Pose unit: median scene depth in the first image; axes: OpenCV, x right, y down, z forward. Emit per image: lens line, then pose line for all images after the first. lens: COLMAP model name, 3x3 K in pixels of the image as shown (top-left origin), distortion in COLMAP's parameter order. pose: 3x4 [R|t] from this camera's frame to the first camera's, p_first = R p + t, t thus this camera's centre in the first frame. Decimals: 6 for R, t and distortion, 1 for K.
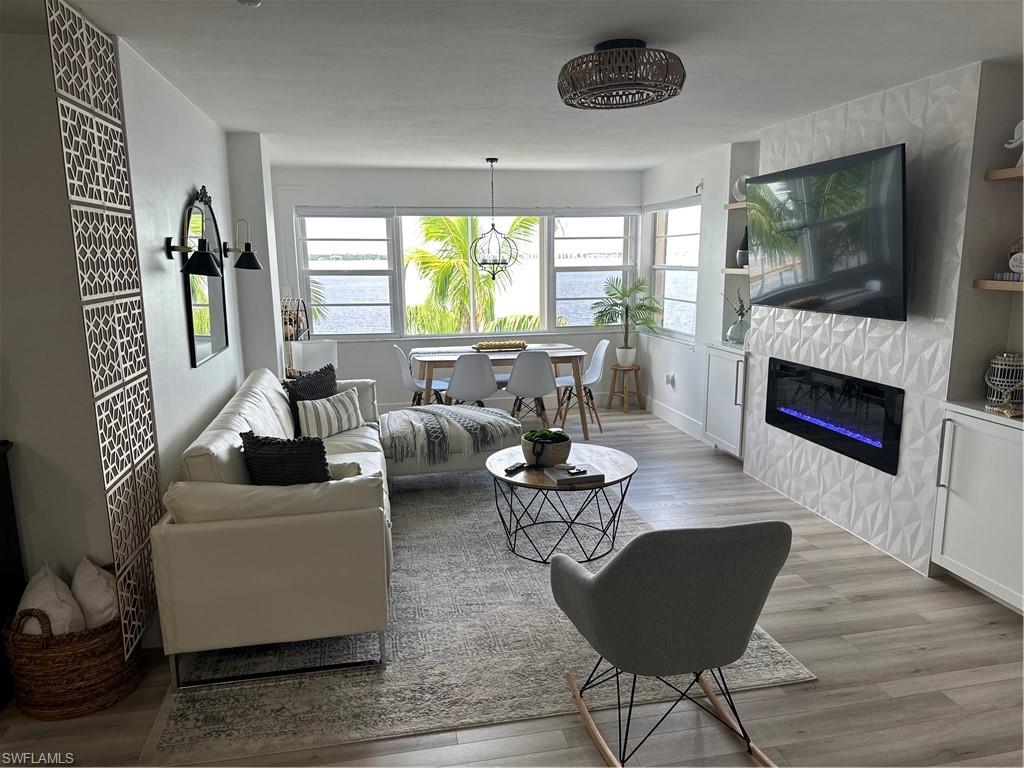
lens RADIAL K [[713.8, 0, 512.0], [0, 713.8, 384.0], [0, 0, 1]] dist [0.168072, -0.263446]
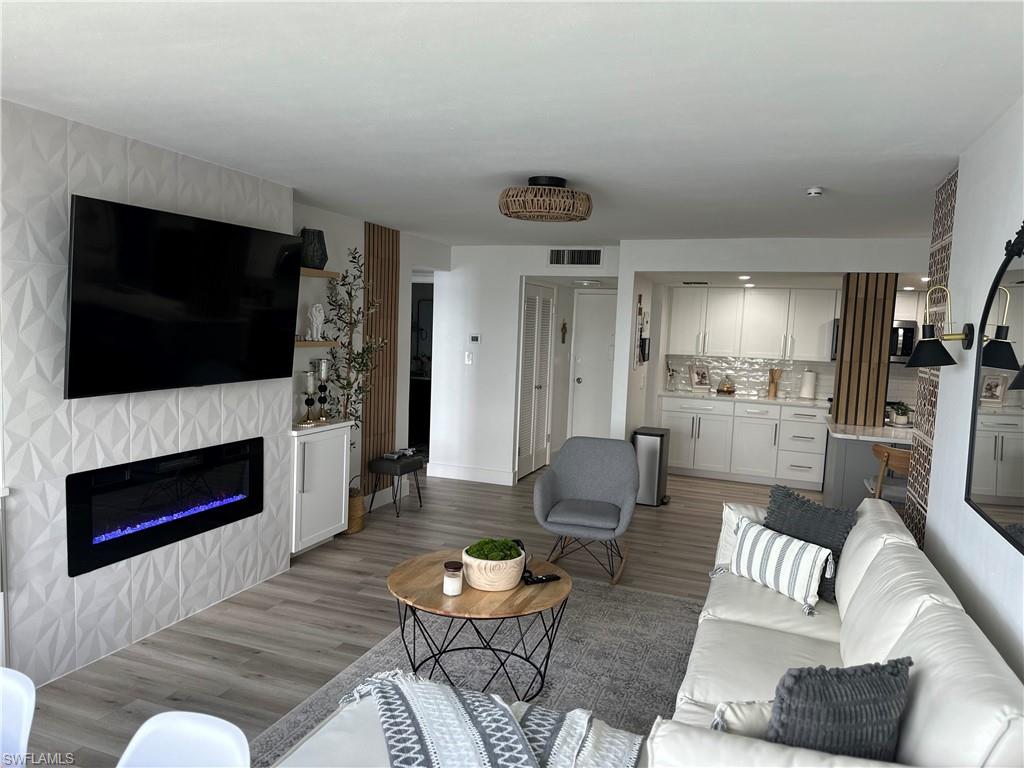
lens RADIAL K [[713.8, 0, 512.0], [0, 713.8, 384.0], [0, 0, 1]] dist [0.168072, -0.263446]
pose [[-0.857013, -0.062817, 0.511452, -0.366764], [0.061546, 0.972959, 0.222628, -0.284756], [-0.511607, 0.222273, -0.829972, 1.603984]]
